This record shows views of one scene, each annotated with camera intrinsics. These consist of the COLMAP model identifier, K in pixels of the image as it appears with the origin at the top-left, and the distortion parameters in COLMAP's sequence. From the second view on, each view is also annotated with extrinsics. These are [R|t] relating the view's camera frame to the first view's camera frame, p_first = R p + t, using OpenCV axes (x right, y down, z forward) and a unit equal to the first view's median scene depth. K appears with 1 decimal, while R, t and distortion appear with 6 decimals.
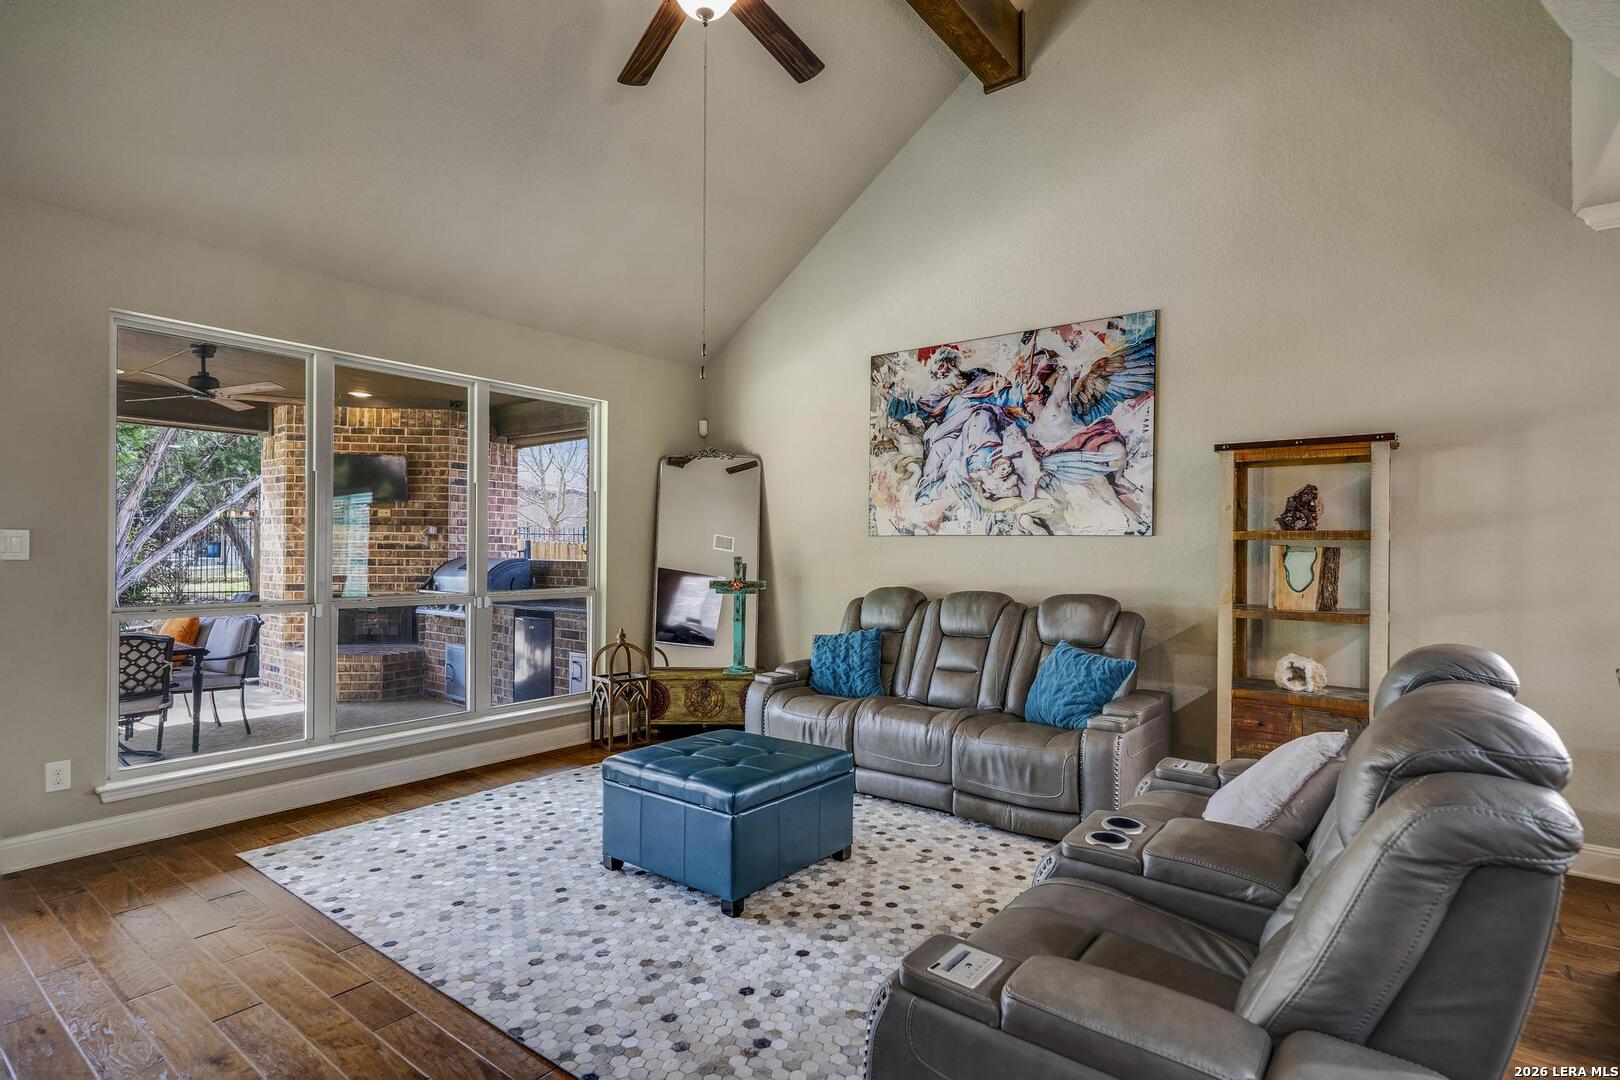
lens RADIAL K [[793.9, 0, 815.8], [0, 793.9, 547.7], [0, 0, 1]] dist [-0.004671, -0.001421]
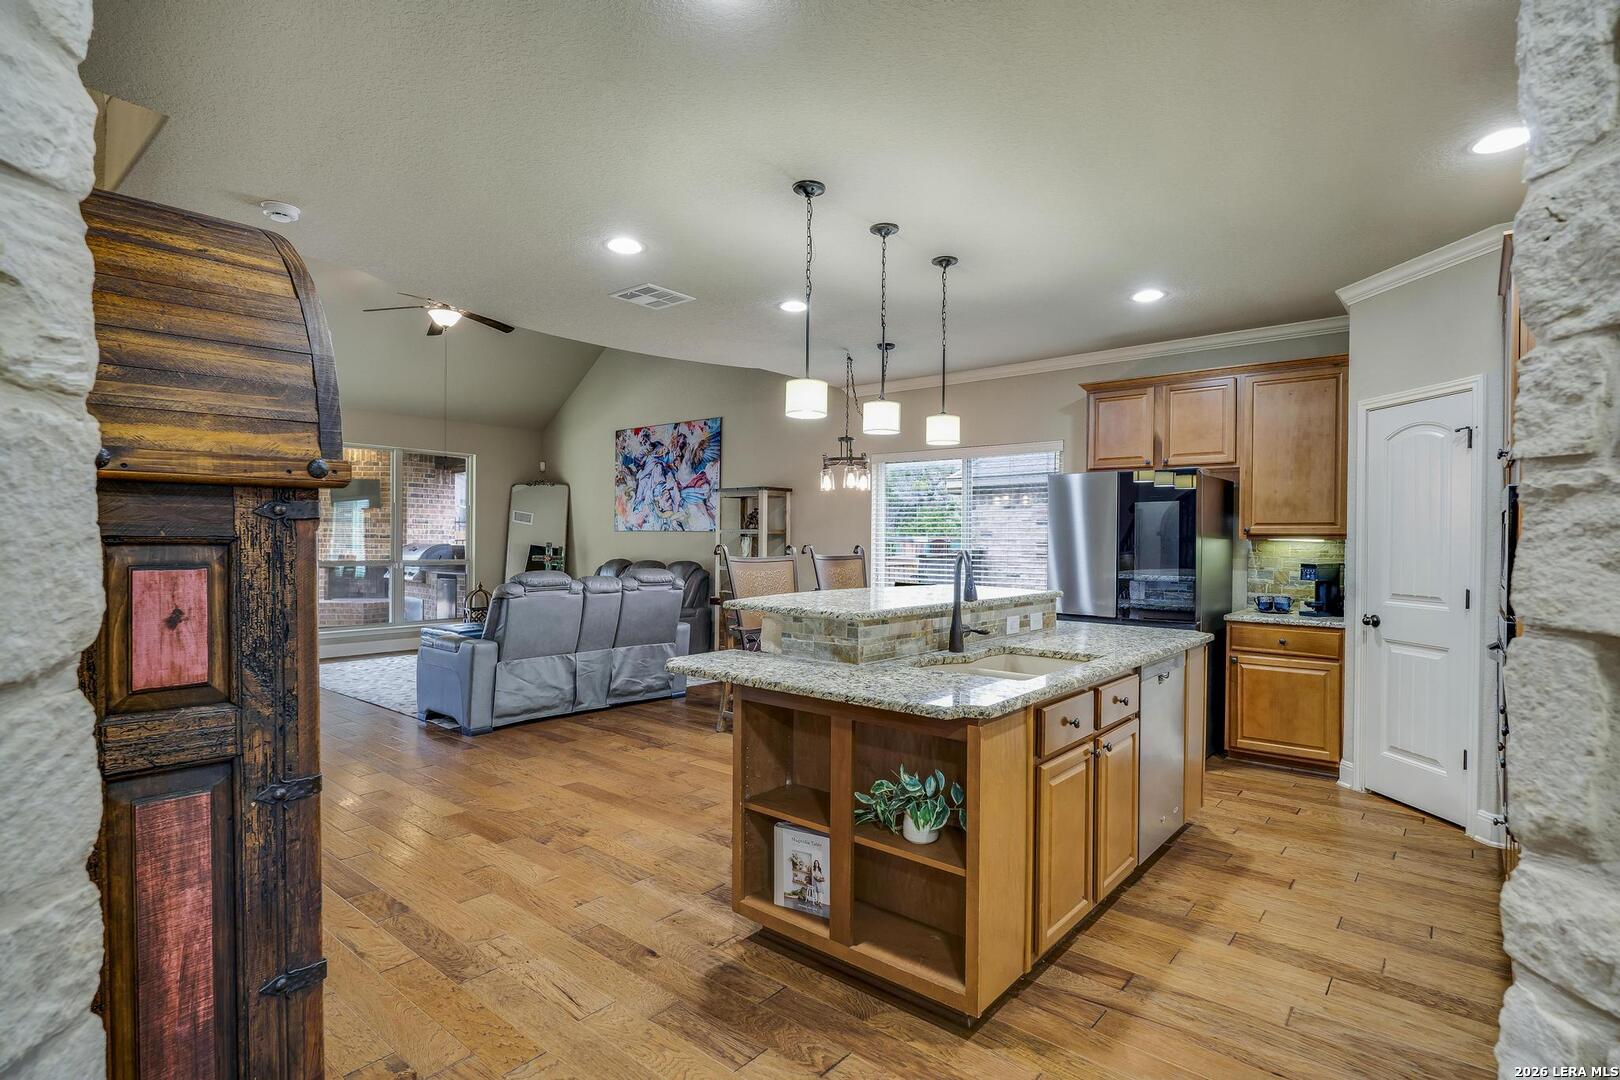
lens RADIAL K [[793.9, 0, 816.9], [0, 793.9, 548.7], [0, 0, 1]] dist [-0.004671, -0.001421]
pose [[0.999091, 0.006120, -0.042181, 0.692106], [-0.005857, 0.999963, 0.006355, 0.013011], [0.042218, -0.006102, 0.999090, -0.891394]]
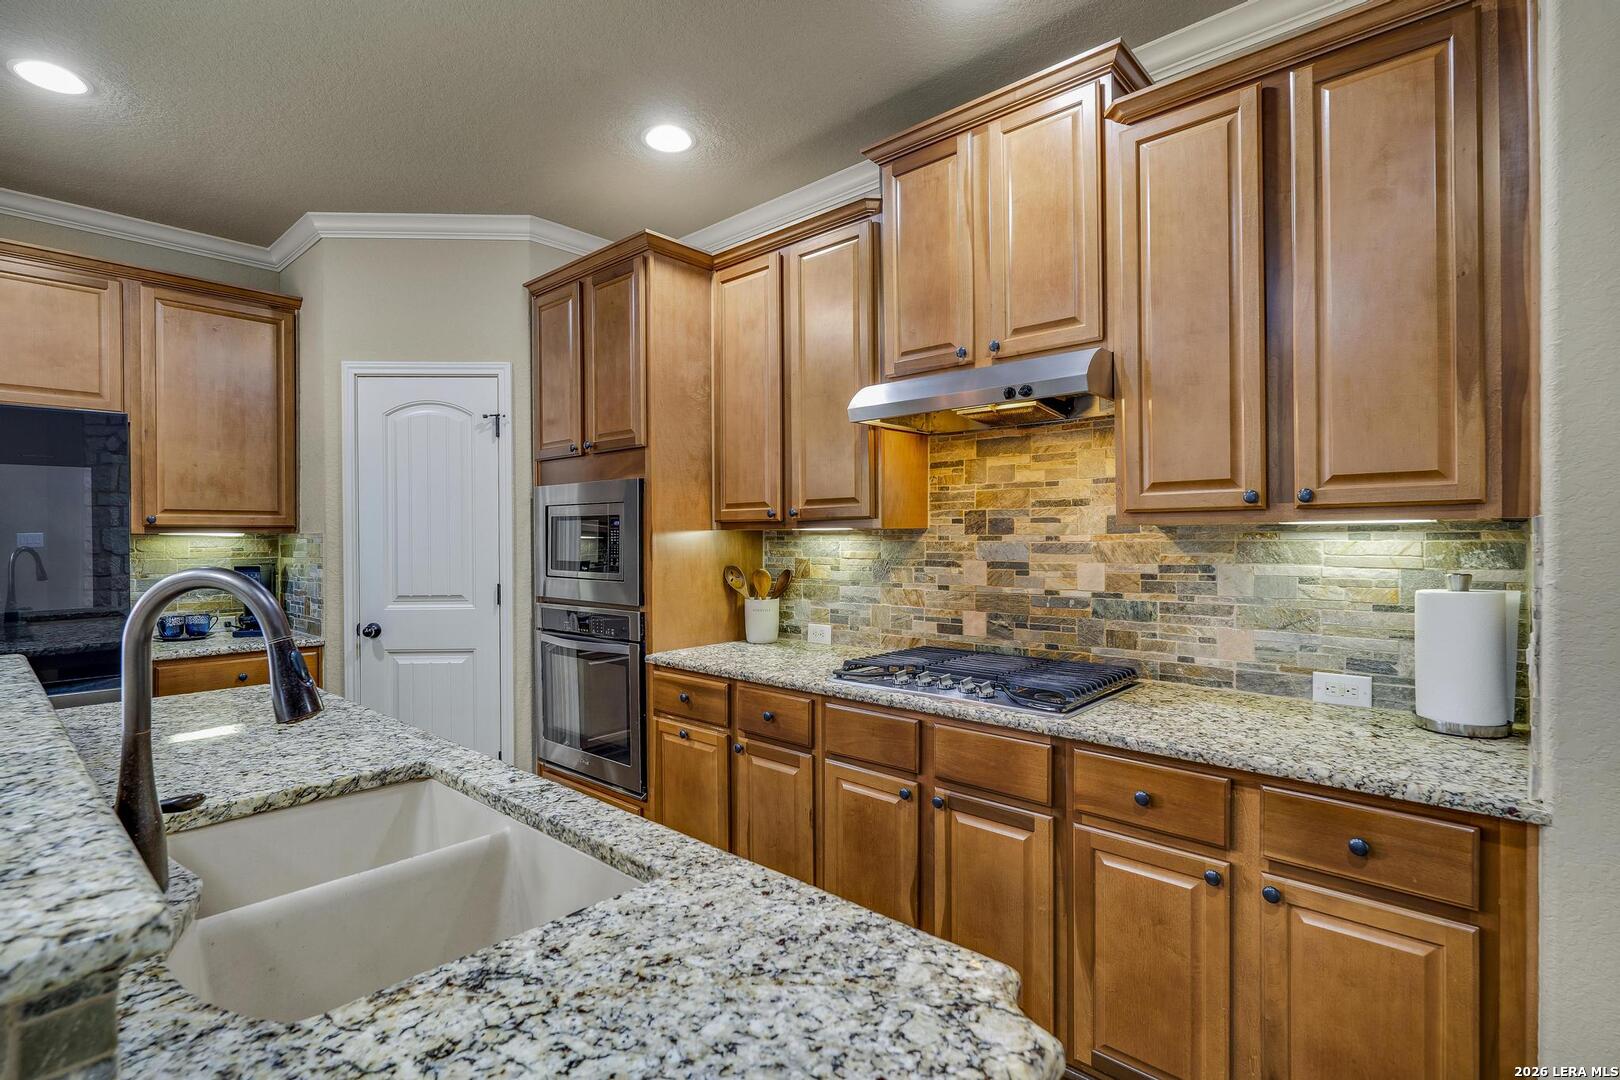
lens RADIAL K [[770.9, 0, 797.6], [0, 770.9, 540.1], [0, 0, 1]] dist [-0.002448, -0.000177]
pose [[0.093723, -0.008801, 0.995559, 0.600371], [0.009799, 0.999921, 0.007918, 0.009786], [-0.995550, 0.009013, 0.093802, -0.431177]]
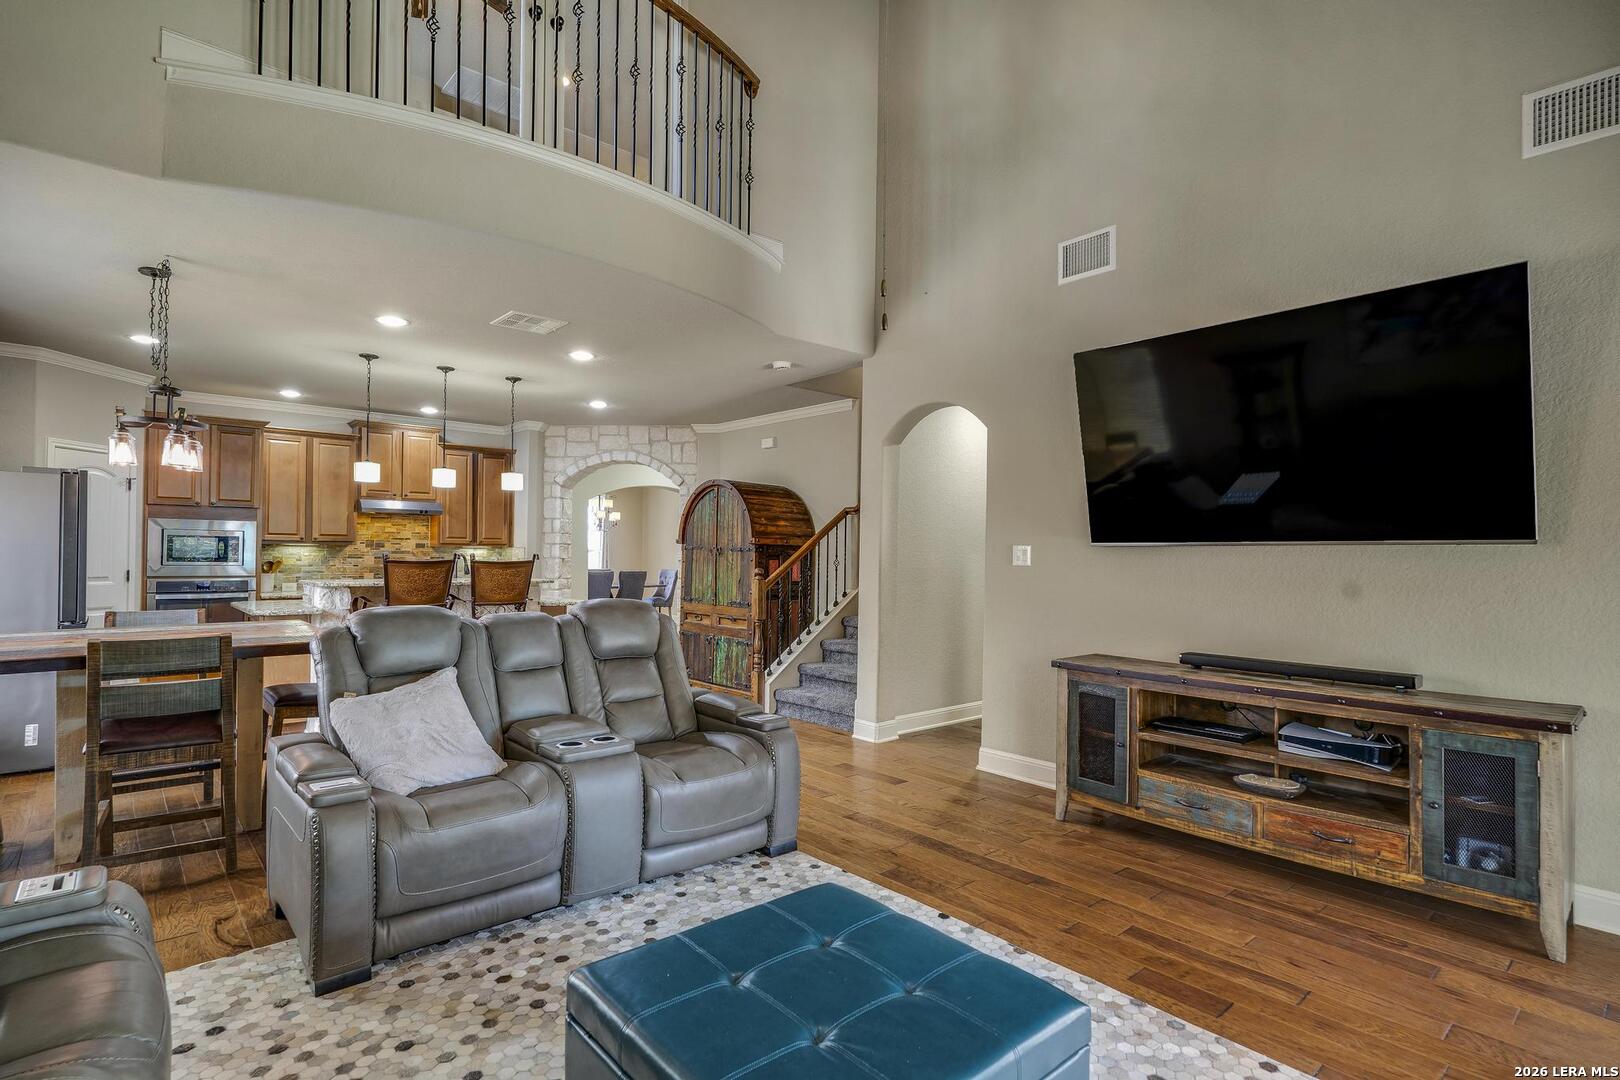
lens RADIAL K [[793.9, 0, 798.8], [0, 793.9, 554.1], [0, 0, 1]] dist [-0.004671, -0.001421]
pose [[-0.977169, -0.016630, 0.211814, -0.134231], [-0.016068, 0.999861, 0.004373, 0.002383], [-0.211857, 0.000870, -0.977300, 1.029049]]
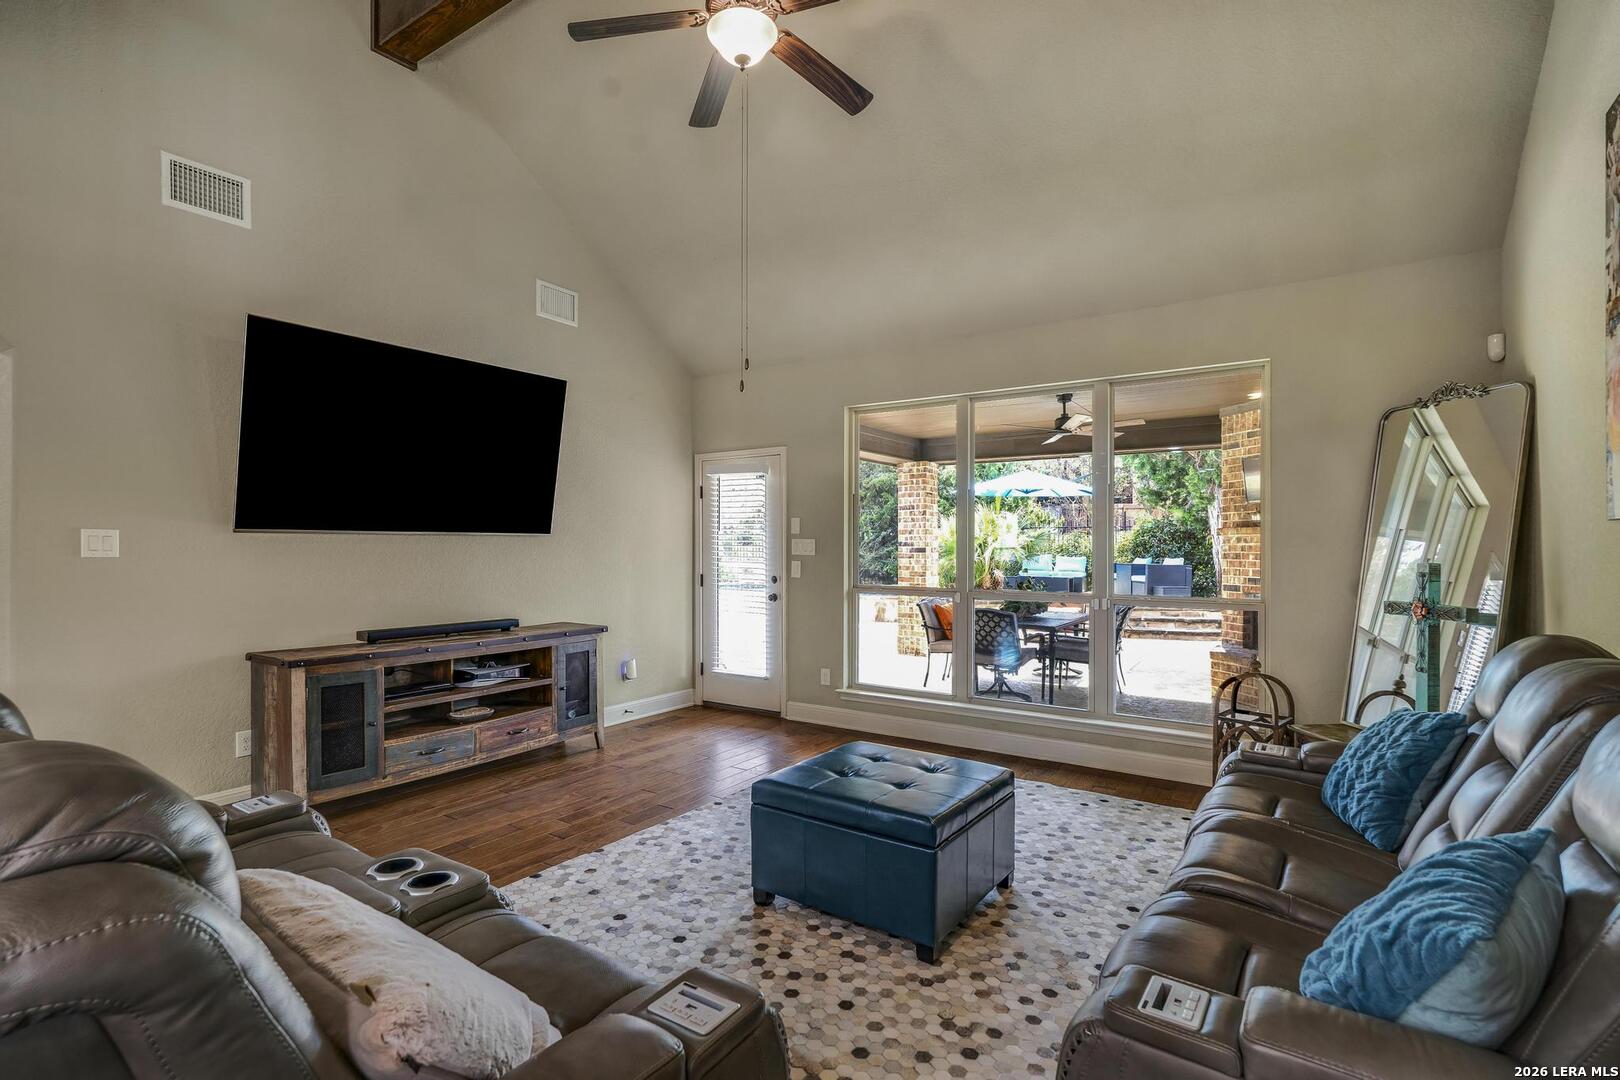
lens RADIAL K [[793.9, 0, 818.2], [0, 793.9, 528.9], [0, 0, 1]] dist [-0.004671, -0.001421]
pose [[0.058841, -0.022516, -0.998013, 0.562944], [-0.007259, 0.999710, -0.022982, 0.002472], [0.998241, 0.008597, 0.058660, 0.610681]]
